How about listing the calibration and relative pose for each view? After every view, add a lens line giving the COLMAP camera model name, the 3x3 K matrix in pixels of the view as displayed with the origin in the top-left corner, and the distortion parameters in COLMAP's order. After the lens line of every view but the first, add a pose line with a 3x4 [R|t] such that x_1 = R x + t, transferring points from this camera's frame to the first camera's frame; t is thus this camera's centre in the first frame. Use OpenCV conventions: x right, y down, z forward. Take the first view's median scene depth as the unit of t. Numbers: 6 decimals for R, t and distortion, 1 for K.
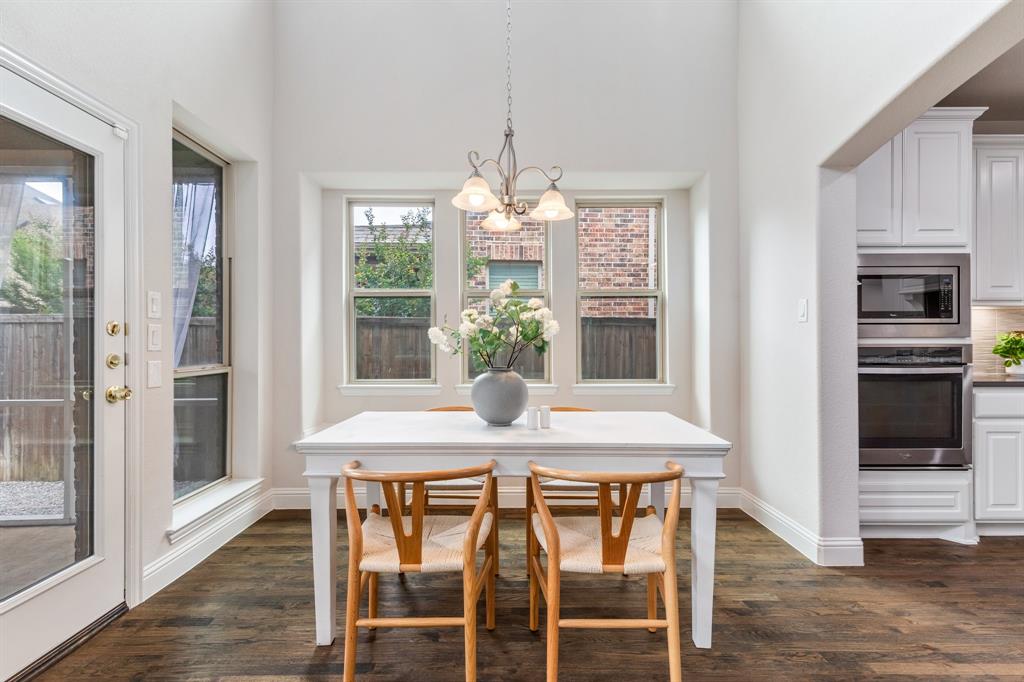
lens RADIAL K [[466.5, 0, 511.6], [0, 466.5, 342.4], [0, 0, 1]] dist [0.003168, 0.000434]
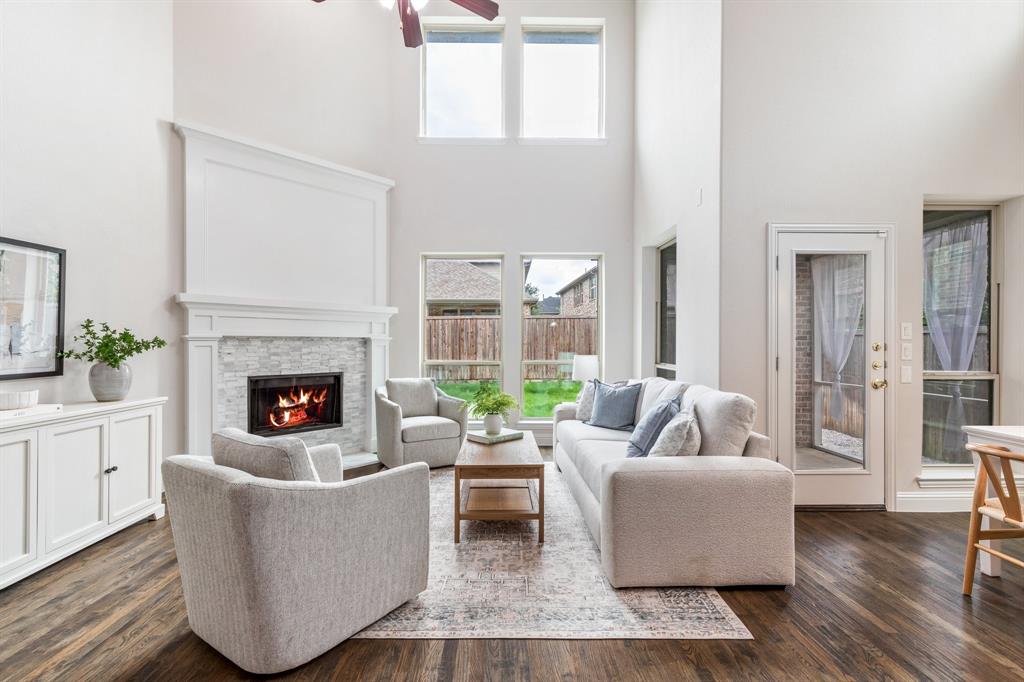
lens RADIAL K [[470.1, 0, 512.0], [0, 470.1, 341.0], [0, 0, 1]] dist [0.011491, 0.000231]
pose [[0.020182, -0.004053, -0.999788, 0.681599], [0.001496, 0.999991, -0.004024, -0.035289], [0.999795, -0.001414, 0.020188, -0.310057]]
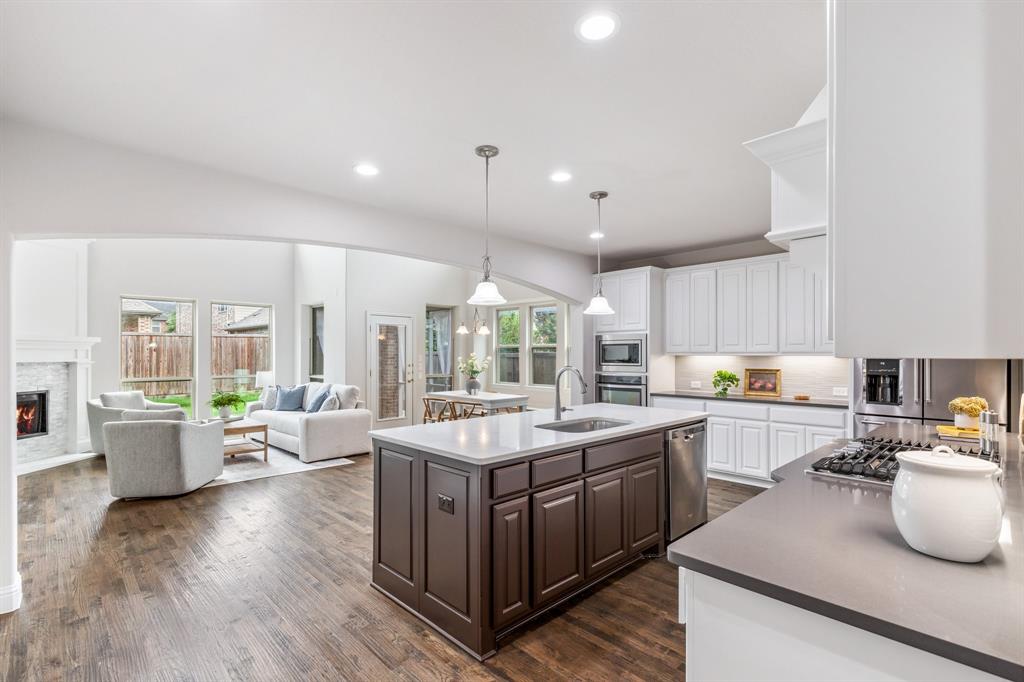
lens RADIAL K [[475.7, 0, 507.7], [0, 475.7, 352.3], [0, 0, 1]] dist [0.017919, 0.000040]
pose [[0.691581, -0.001740, -0.722297, 2.148887], [0.001703, 0.999998, -0.000779, -0.104022], [0.722297, -0.000691, 0.691582, -0.997868]]
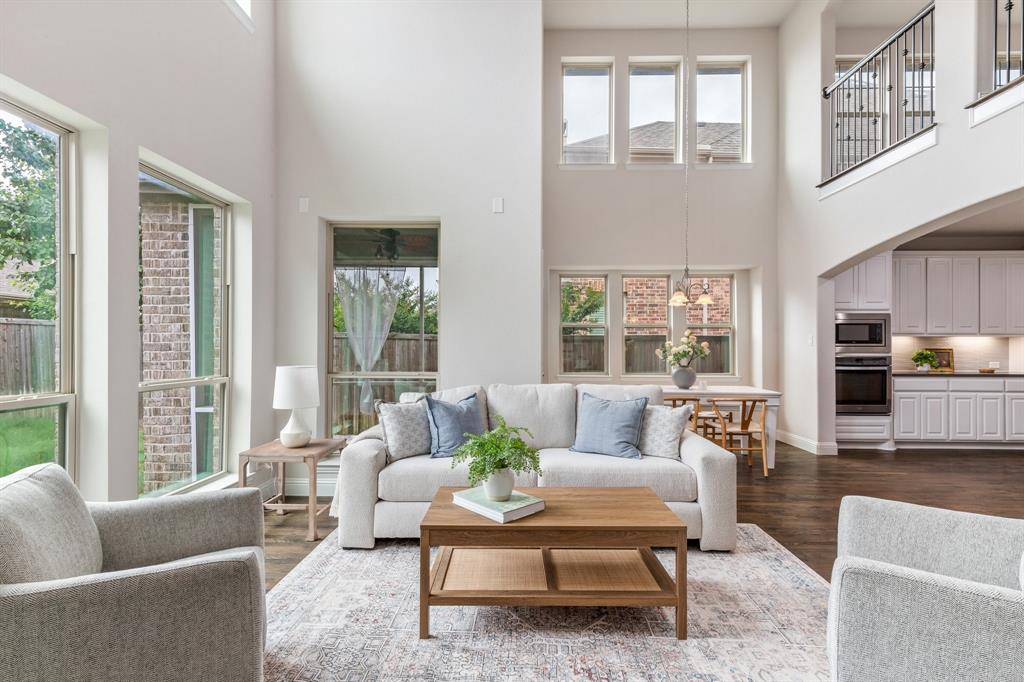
lens RADIAL K [[469.8, 0, 513.9], [0, 469.8, 344.5], [0, 0, 1]] dist [0.015032, 0.000246]
pose [[0.999839, 0.003474, -0.017599, -0.699643], [-0.003456, 0.999993, 0.001046, -0.045576], [0.017603, -0.000985, 0.999845, -1.193879]]
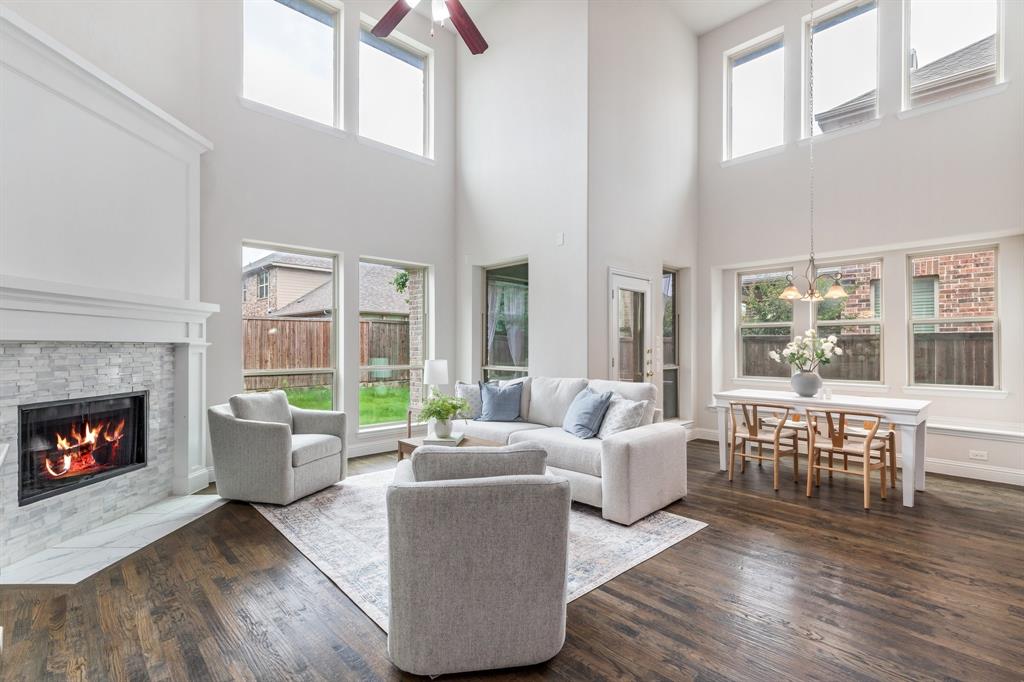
lens RADIAL K [[469.8, 0, 513.9], [0, 469.8, 344.5], [0, 0, 1]] dist [0.015032, 0.000246]
pose [[0.690871, -0.003151, -0.722971, 0.492293], [0.001793, 0.999995, -0.002646, -0.047494], [0.722976, 0.000531, 0.690873, -1.175208]]
